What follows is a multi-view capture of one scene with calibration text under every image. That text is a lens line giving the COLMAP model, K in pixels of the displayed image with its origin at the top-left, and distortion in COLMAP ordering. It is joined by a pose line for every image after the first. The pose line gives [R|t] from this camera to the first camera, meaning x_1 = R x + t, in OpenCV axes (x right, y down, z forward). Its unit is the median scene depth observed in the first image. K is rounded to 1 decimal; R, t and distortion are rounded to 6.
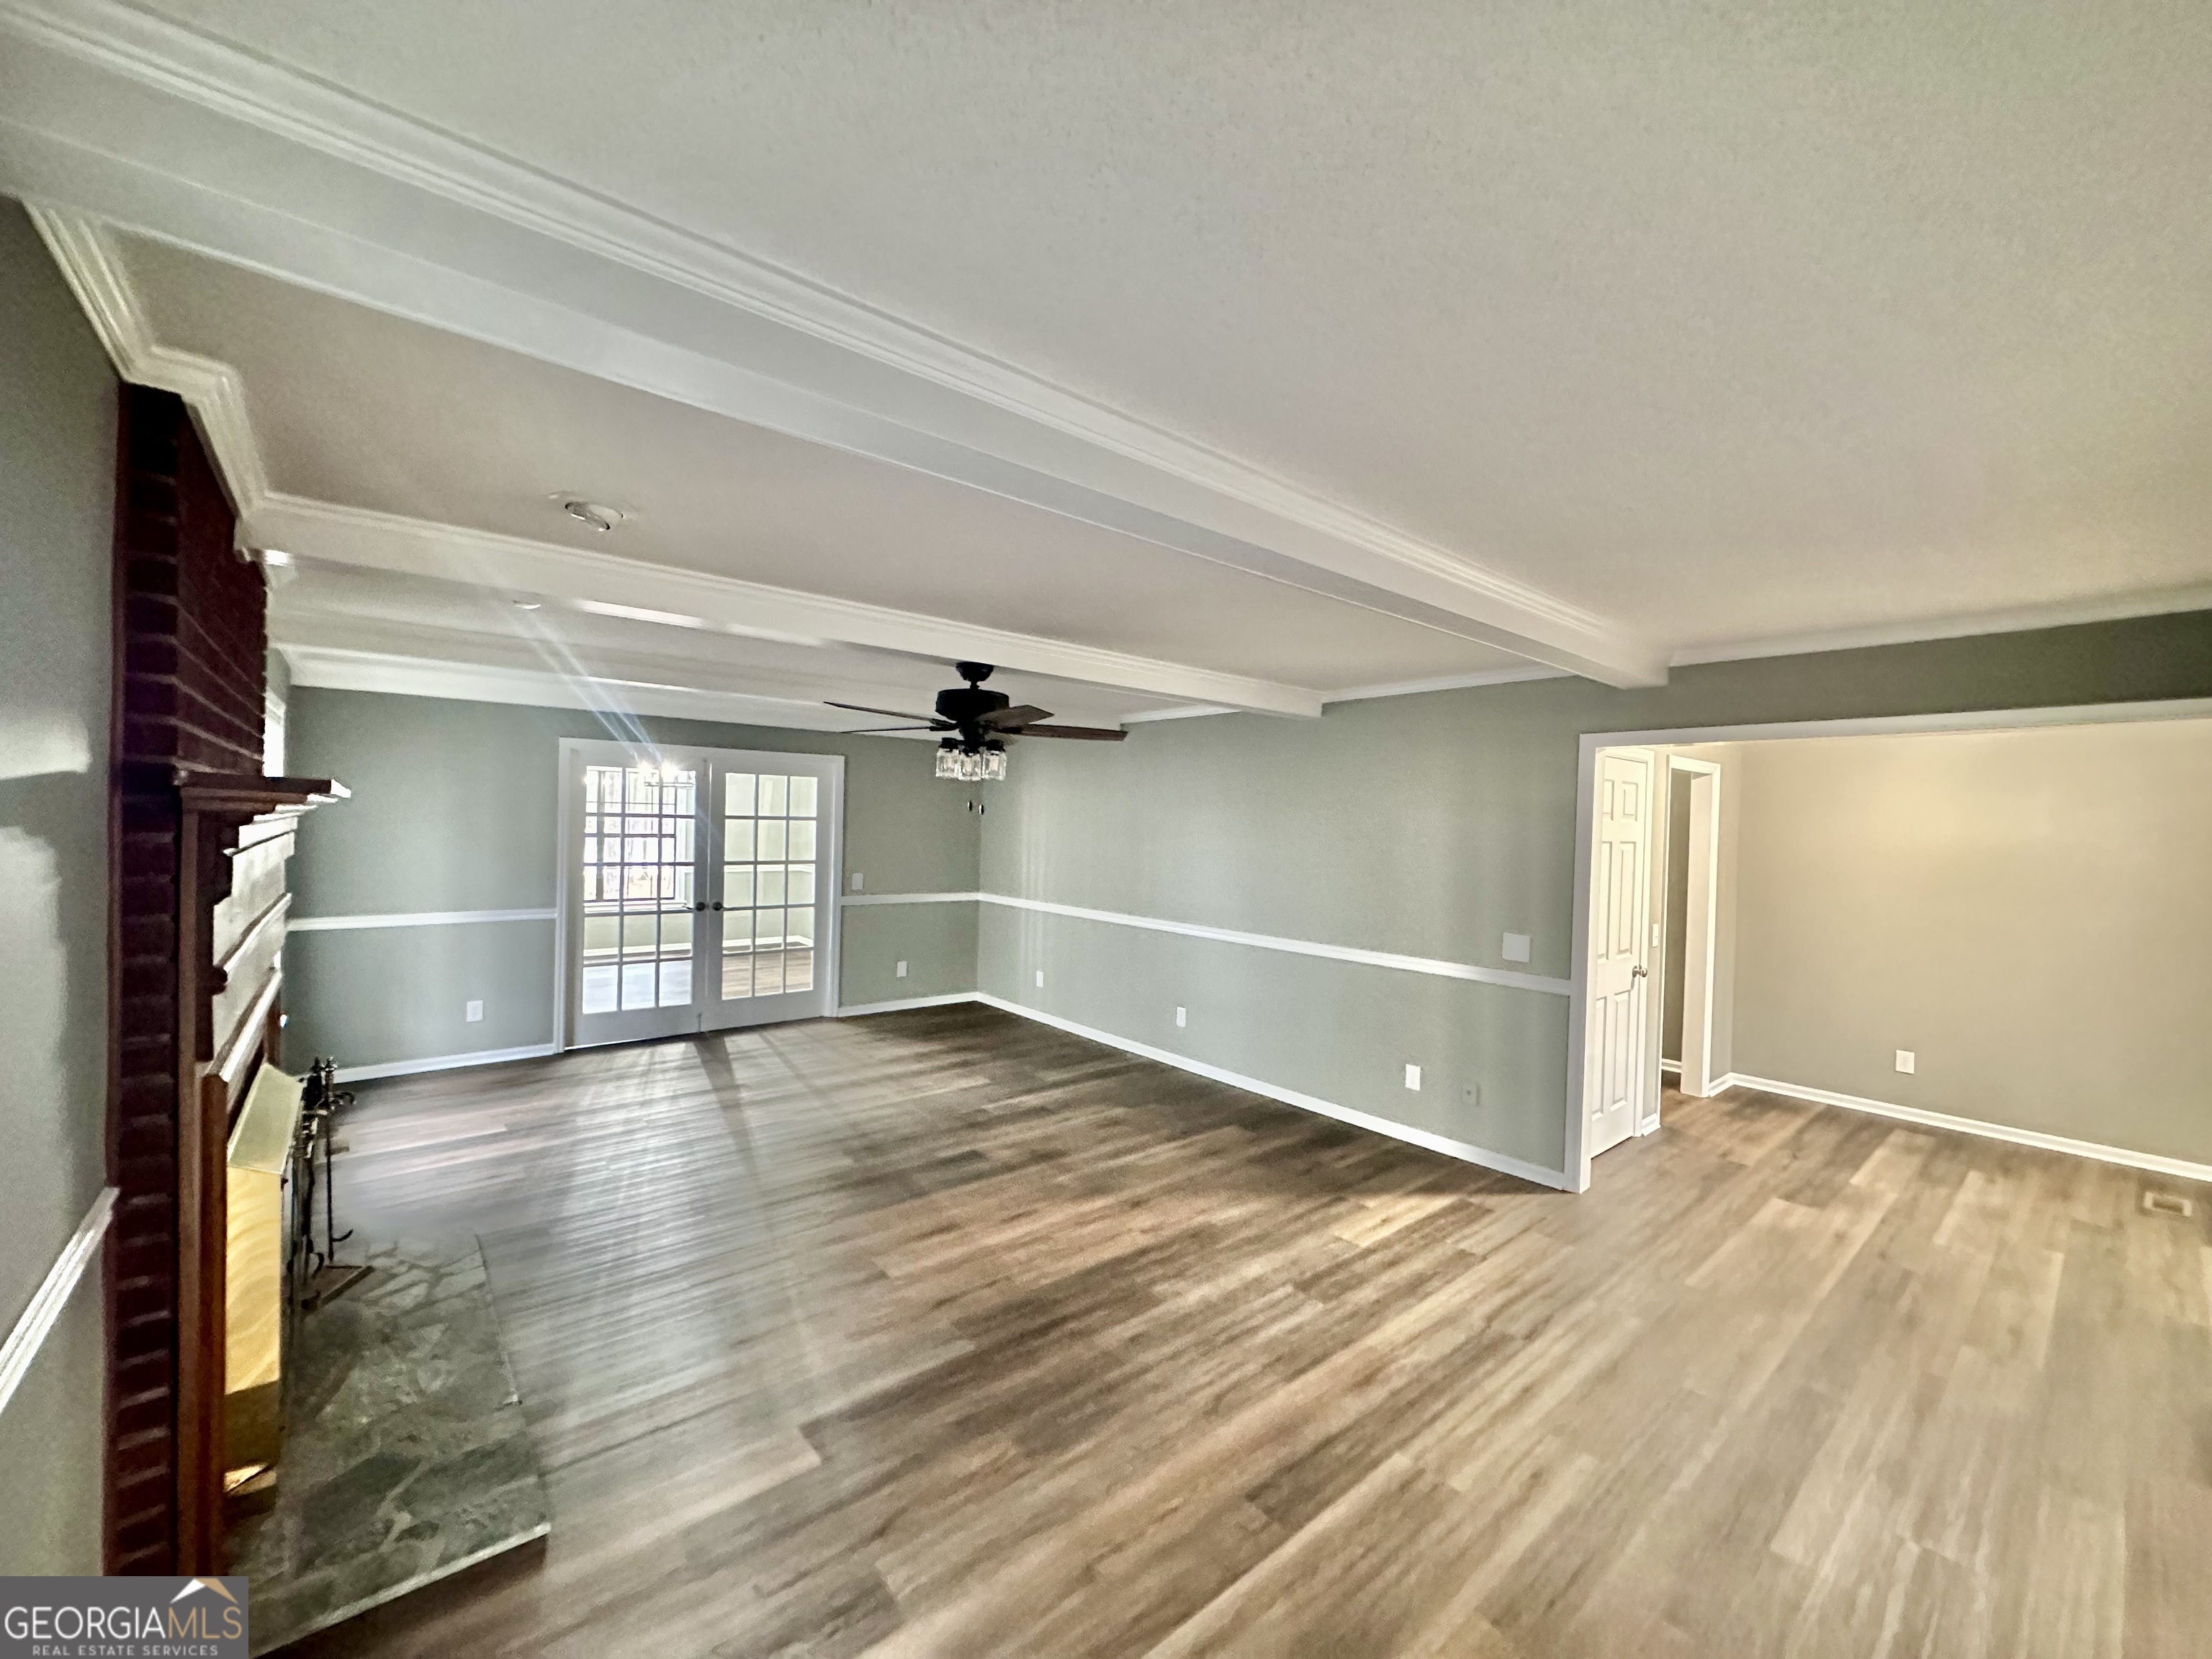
lens RADIAL K [[880.4, 0, 1107.5], [0, 880.4, 832.1], [0, 0, 1]] dist [-0.002045, 0.000298]
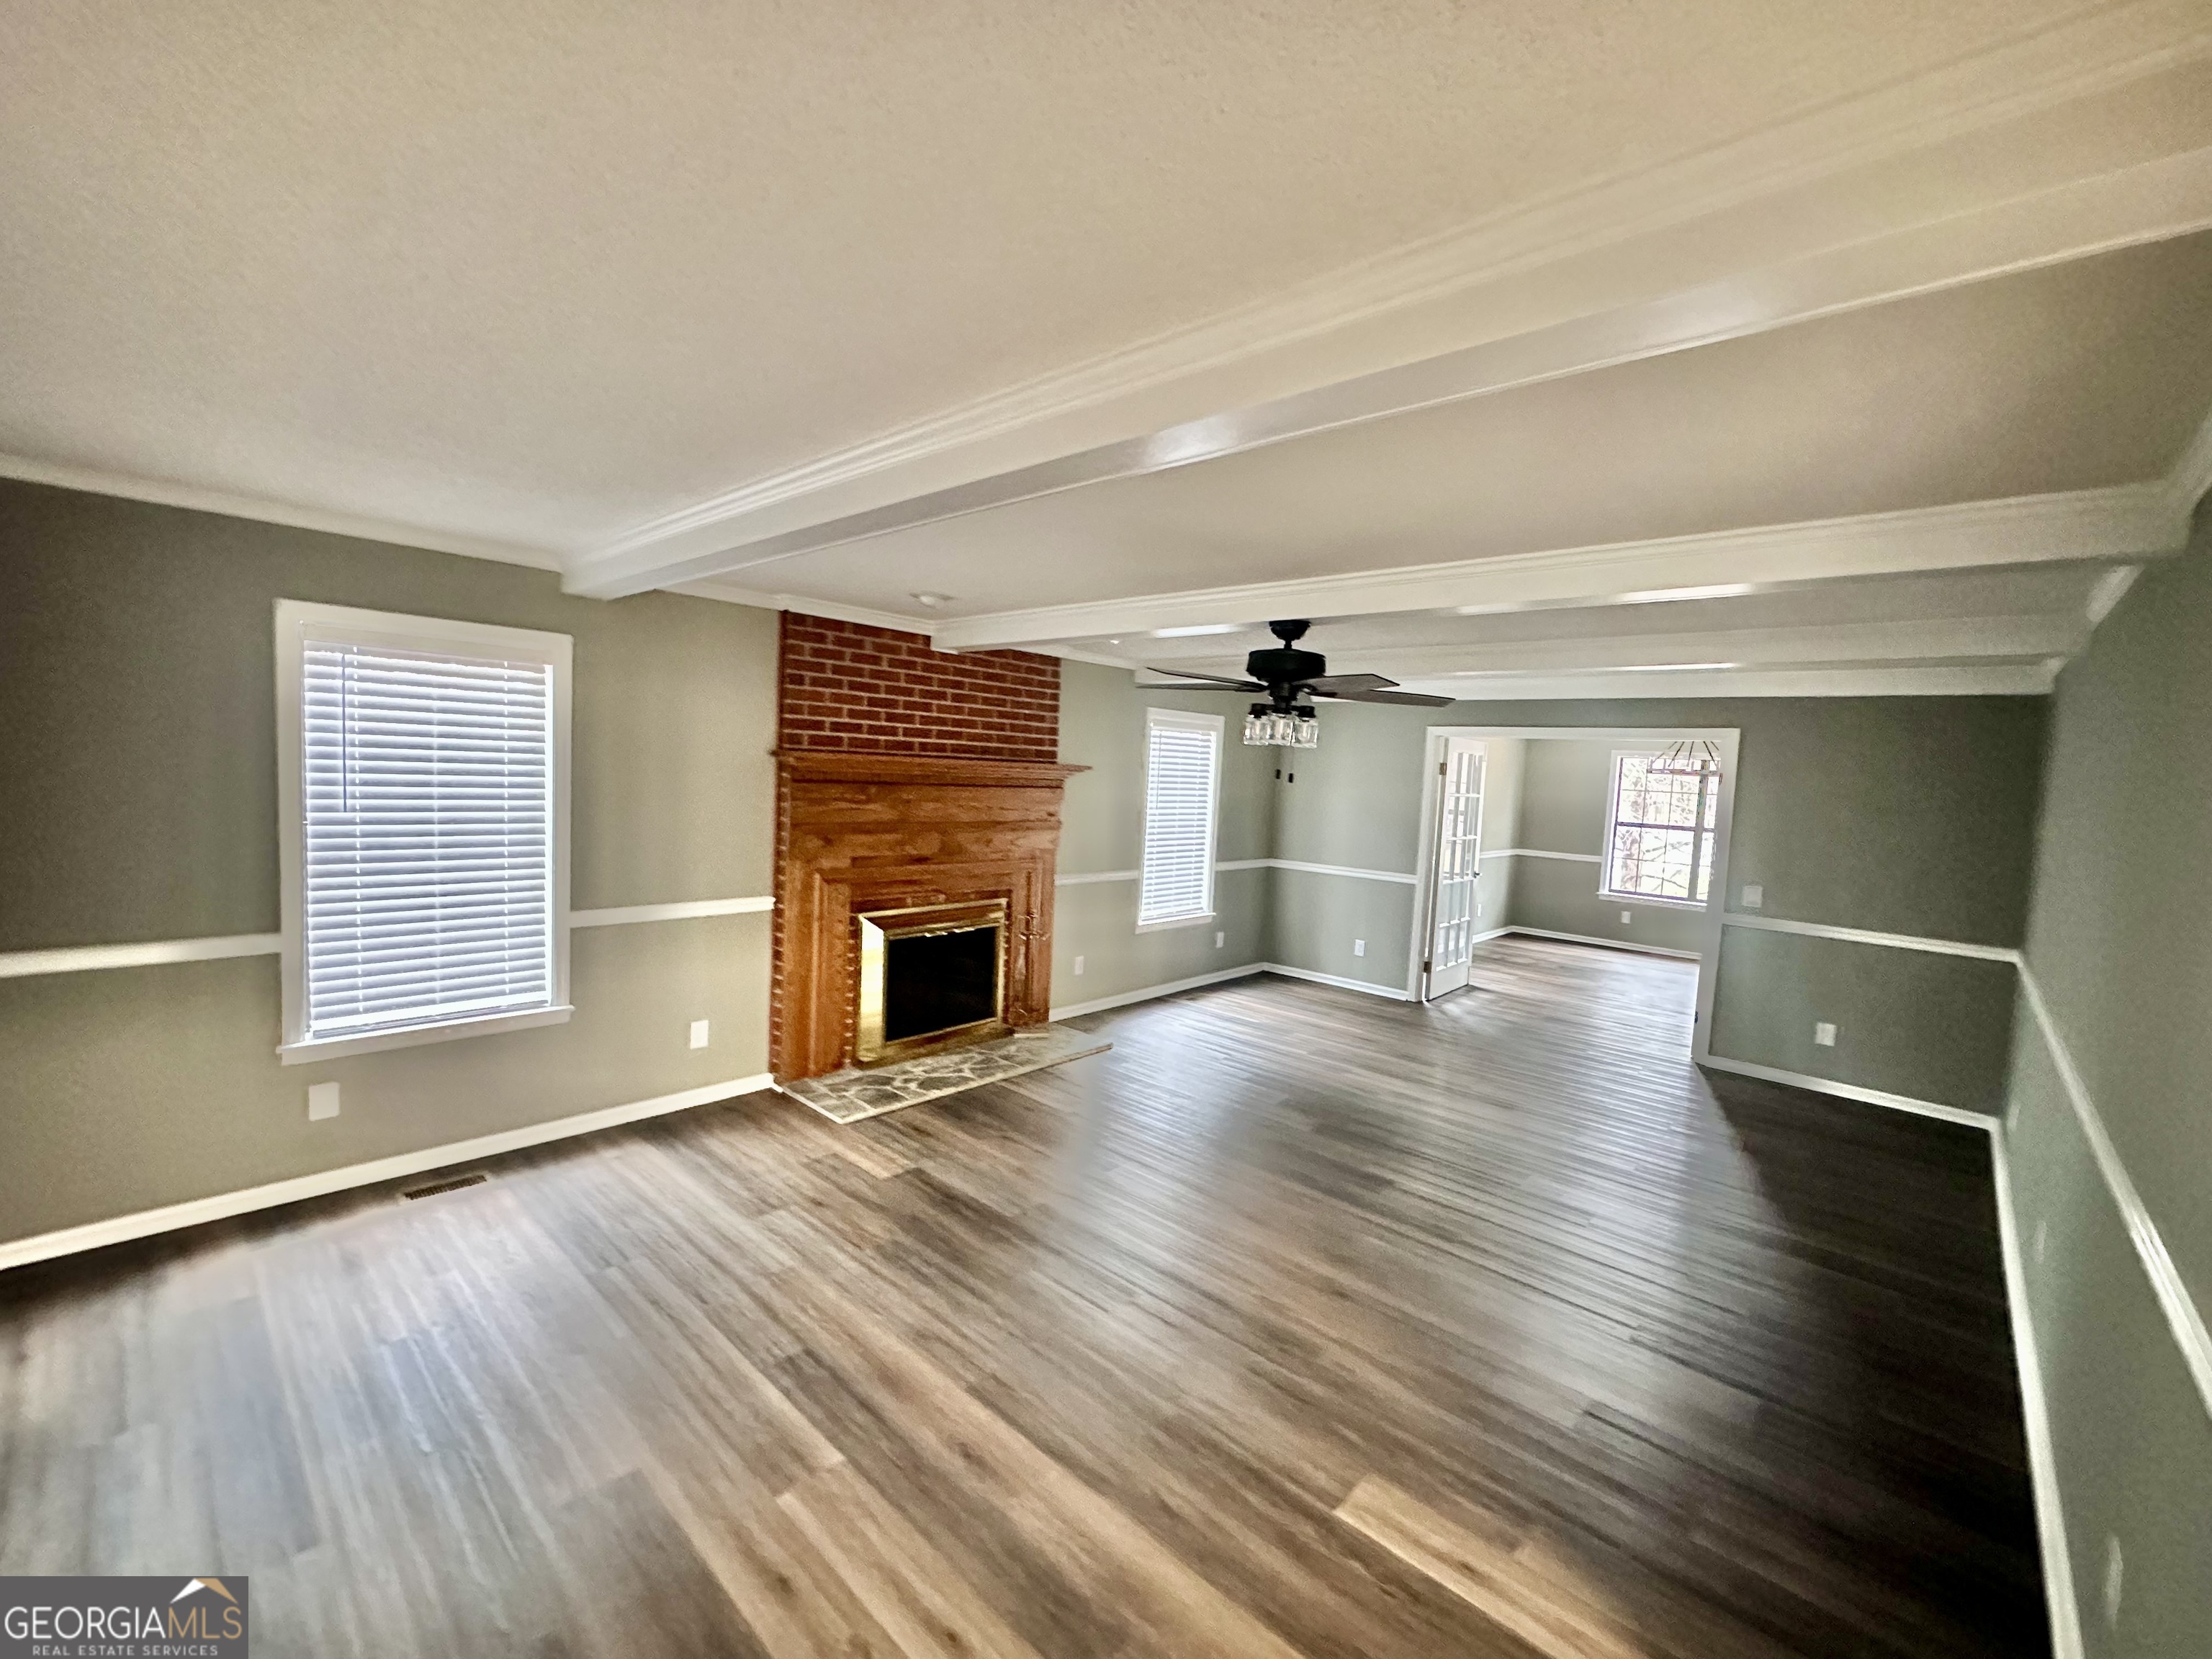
lens RADIAL K [[910.2, 0, 1104.0], [0, 910.2, 833.7], [0, 0, 1]] dist [-0.000291, 0.000085]
pose [[0.127665, 0.056912, -0.990183, 0.867723], [-0.060644, 0.996932, 0.049481, -0.003826], [0.989962, 0.053732, 0.130724, 0.760427]]
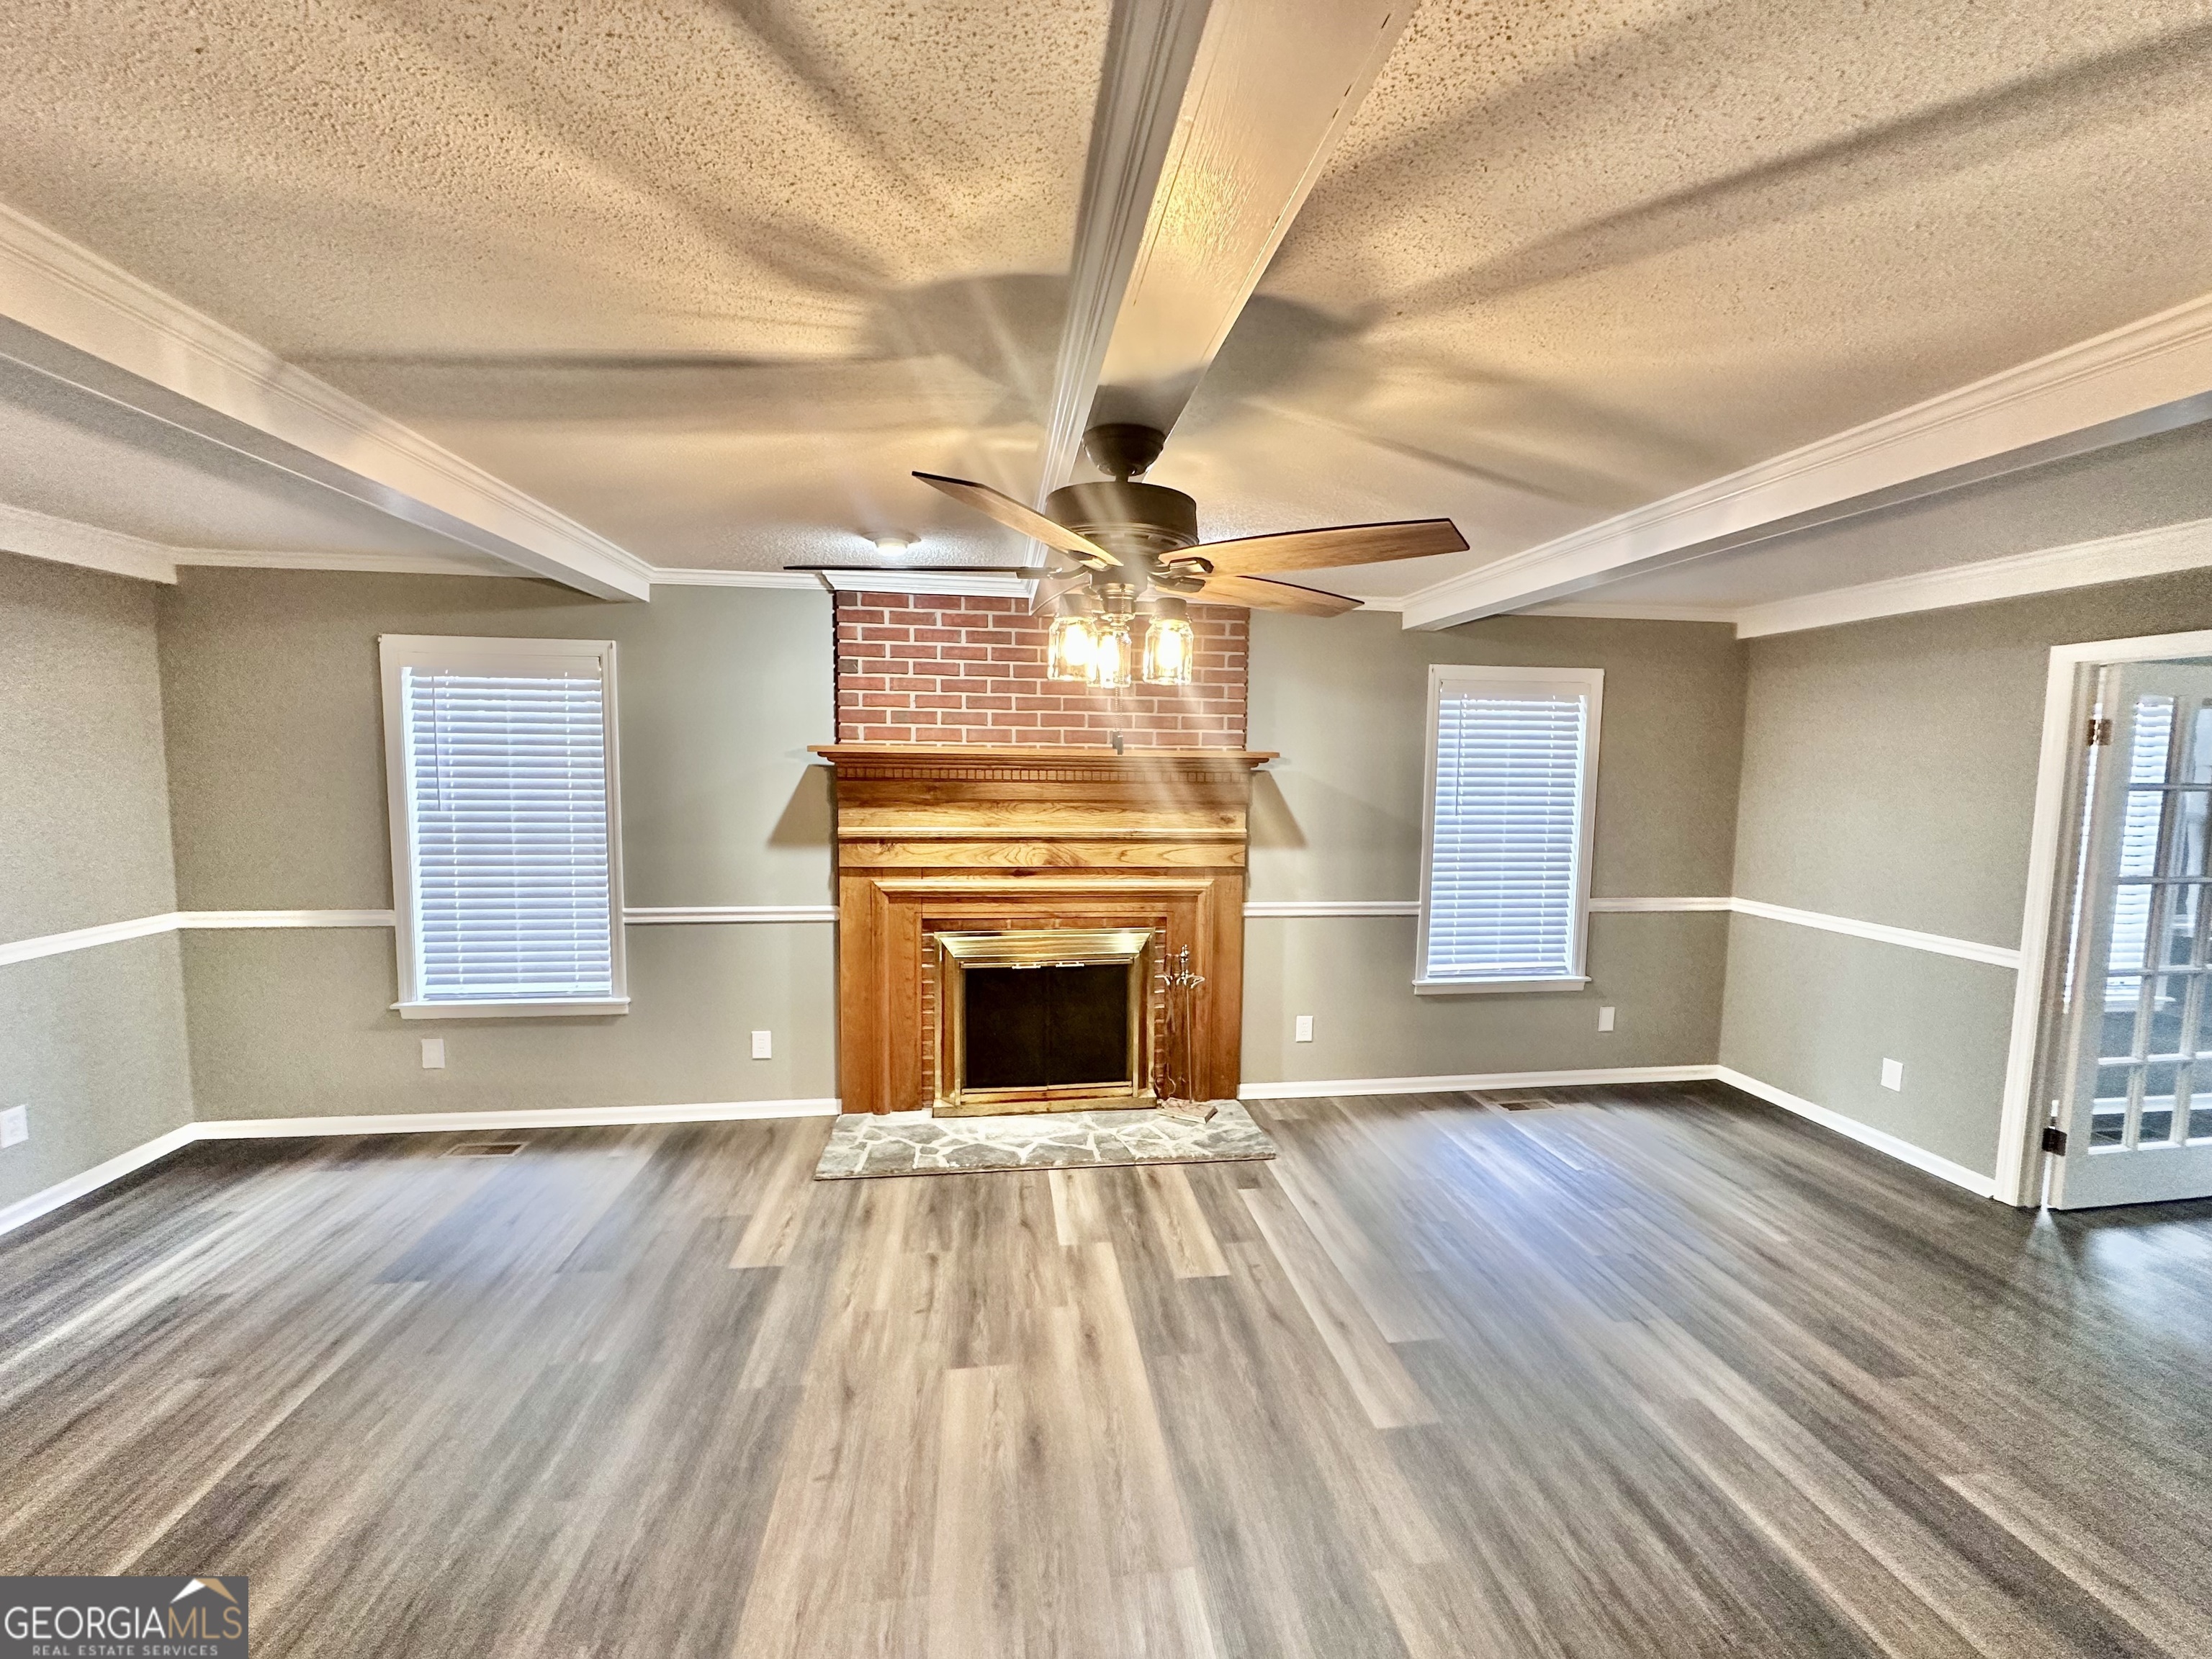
lens RADIAL K [[881.2, 0, 1106.0], [0, 881.2, 829.5], [0, 0, 1]] dist [-0.001165, -0.000201]
pose [[-0.530071, 0.040040, -0.847007, 0.289809], [-0.038278, 0.996736, 0.071073, -0.017114], [0.847089, 0.070096, -0.526809, 1.382652]]
